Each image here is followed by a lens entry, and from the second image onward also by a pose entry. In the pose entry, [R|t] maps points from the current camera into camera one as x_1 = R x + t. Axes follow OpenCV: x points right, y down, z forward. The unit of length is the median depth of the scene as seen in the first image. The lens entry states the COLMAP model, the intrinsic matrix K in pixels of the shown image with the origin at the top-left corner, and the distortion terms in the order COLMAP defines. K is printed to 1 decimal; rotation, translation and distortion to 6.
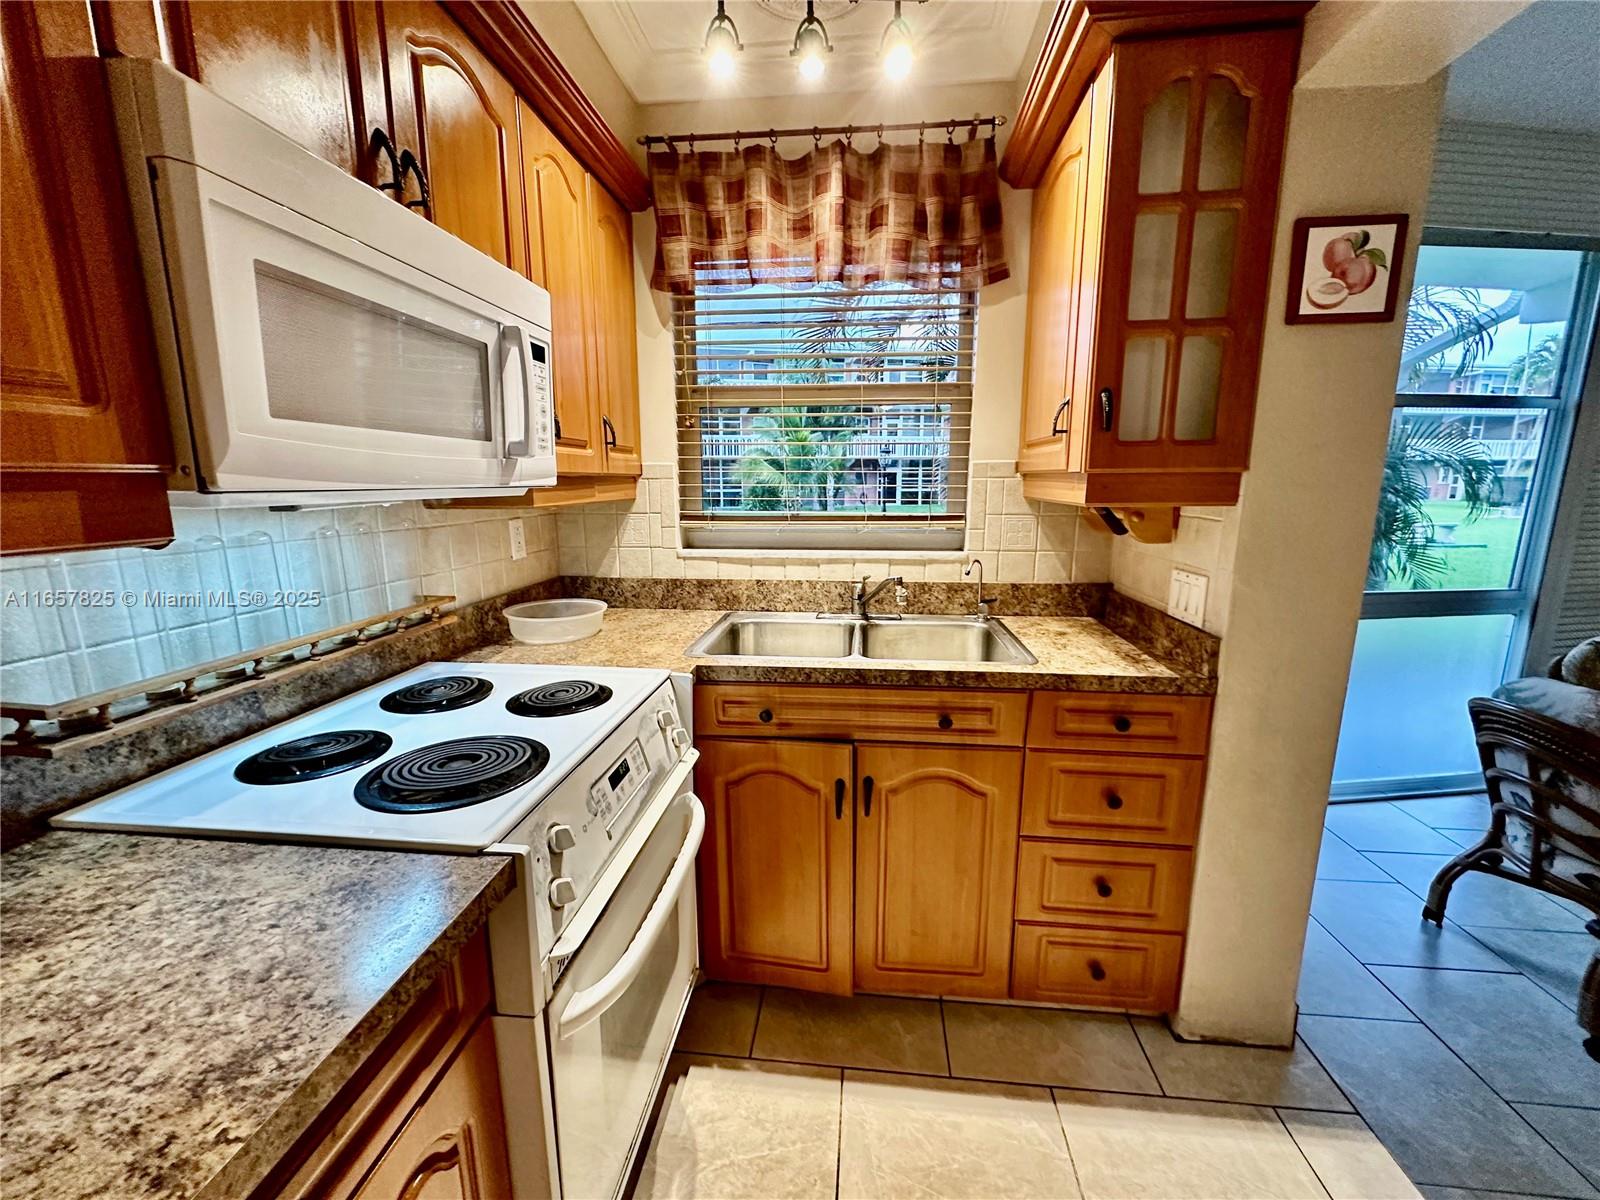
lens RADIAL K [[632.7, 0, 801.9], [0, 632.7, 599.6], [0, 0, 1]] dist [-0.006570, 0.000492]
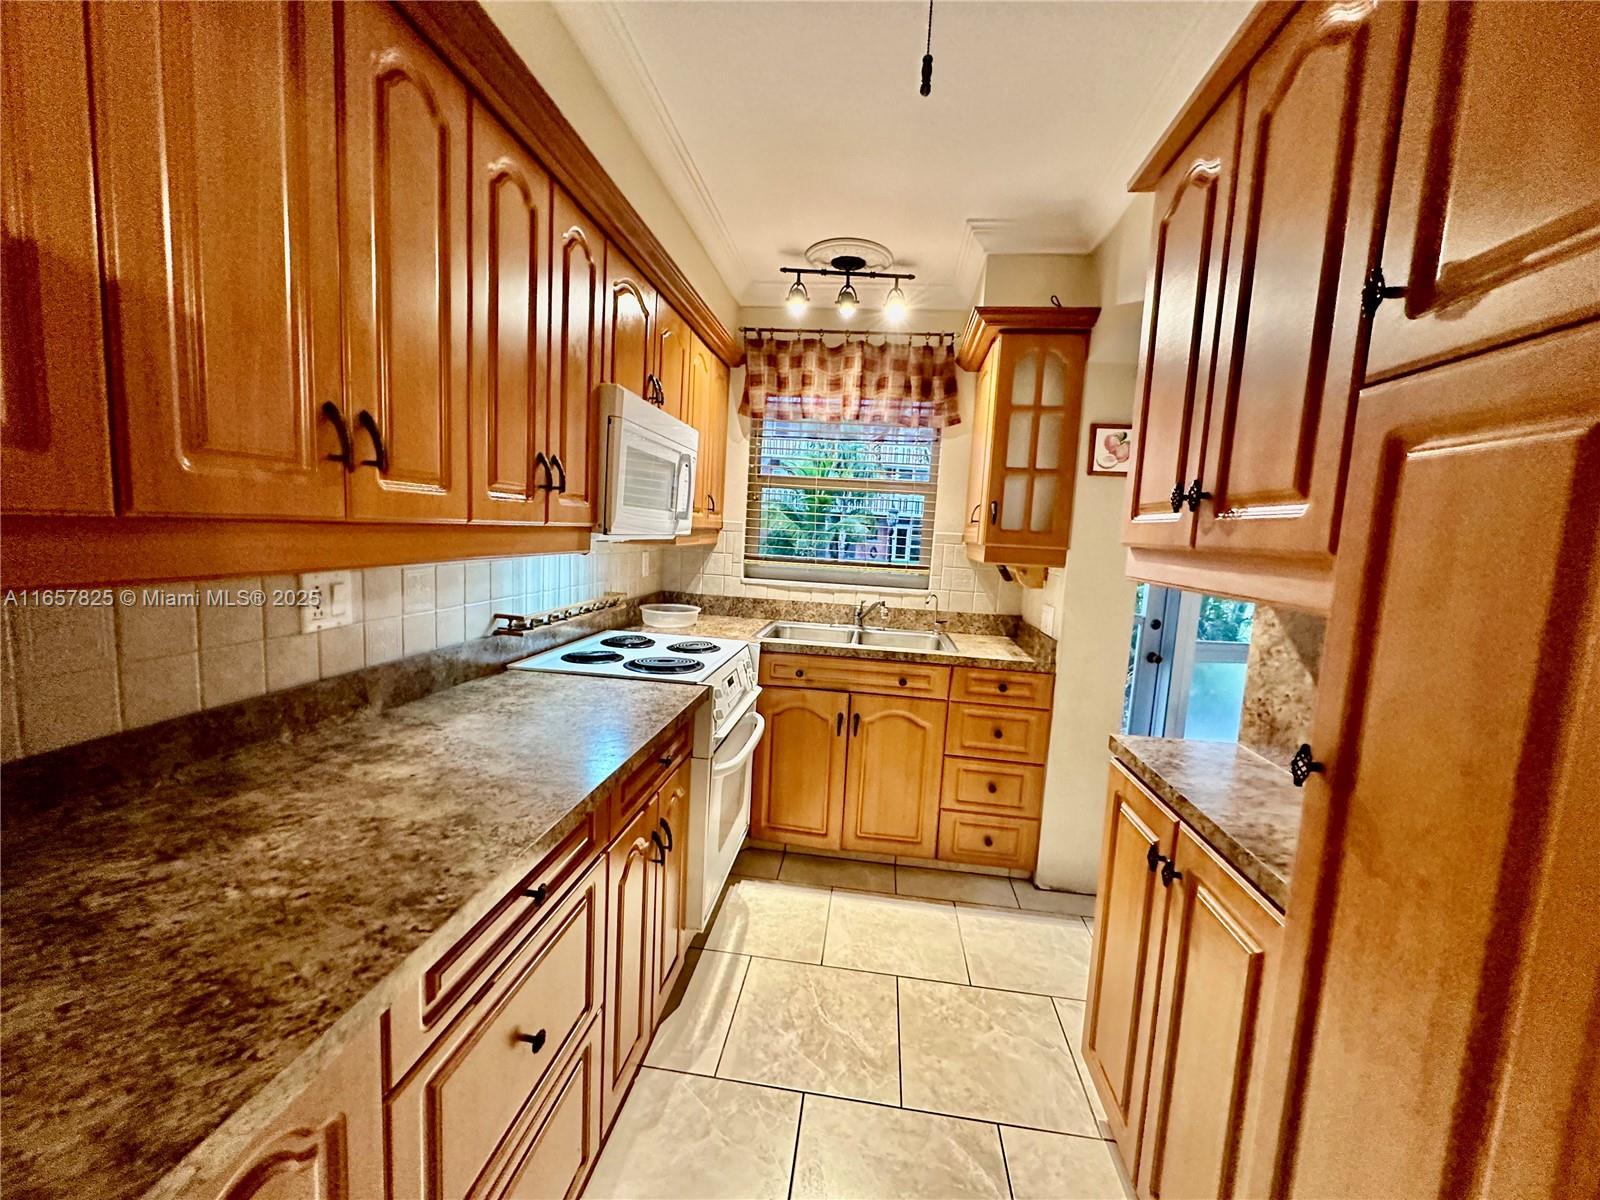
lens RADIAL K [[632.7, 0, 800.5], [0, 632.7, 598.0], [0, 0, 1]] dist [-0.006570, 0.000492]
pose [[0.998027, 0.060946, -0.015107, -0.039222], [-0.061958, 0.994915, -0.079402, 0.112521], [0.010191, 0.080181, 0.996728, -0.711862]]
